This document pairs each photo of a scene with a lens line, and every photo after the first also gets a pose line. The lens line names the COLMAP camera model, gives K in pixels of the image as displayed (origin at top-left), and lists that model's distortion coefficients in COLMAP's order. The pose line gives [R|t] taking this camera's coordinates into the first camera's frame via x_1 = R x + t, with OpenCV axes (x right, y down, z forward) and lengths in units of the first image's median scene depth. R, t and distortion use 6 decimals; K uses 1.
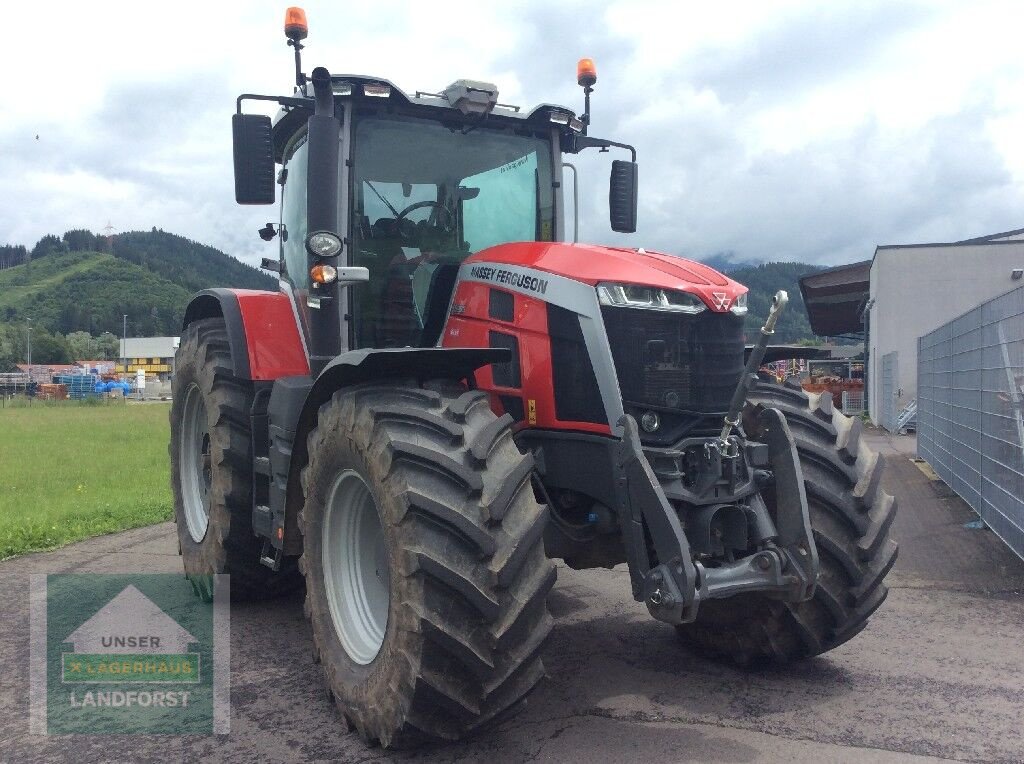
lens RADIAL K [[921.6, 0, 519.4], [0, 921.6, 395.1], [0, 0, 1]] dist [0.123609, -0.220205]
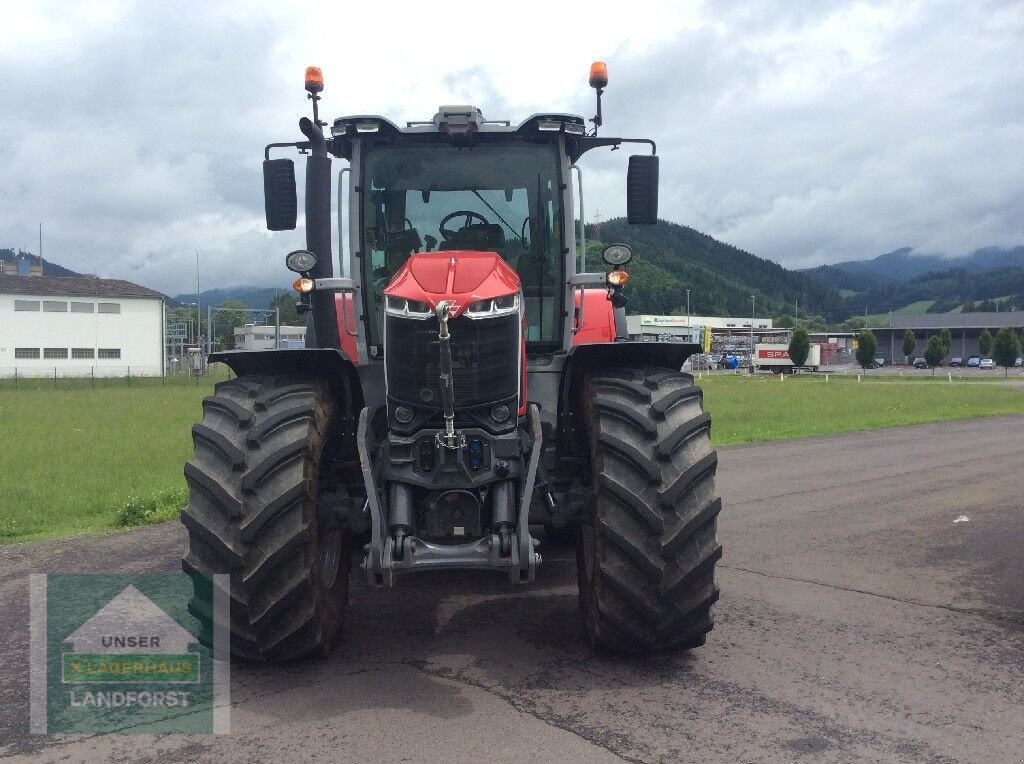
lens RADIAL K [[921.6, 0, 519.4], [0, 921.6, 395.1], [0, 0, 1]] dist [0.123609, -0.220205]
pose [[0.880205, 0.022072, -0.474080, 0.562797], [-0.009483, 0.999536, 0.028929, -0.020456], [0.474499, -0.020967, 0.880006, 0.038945]]
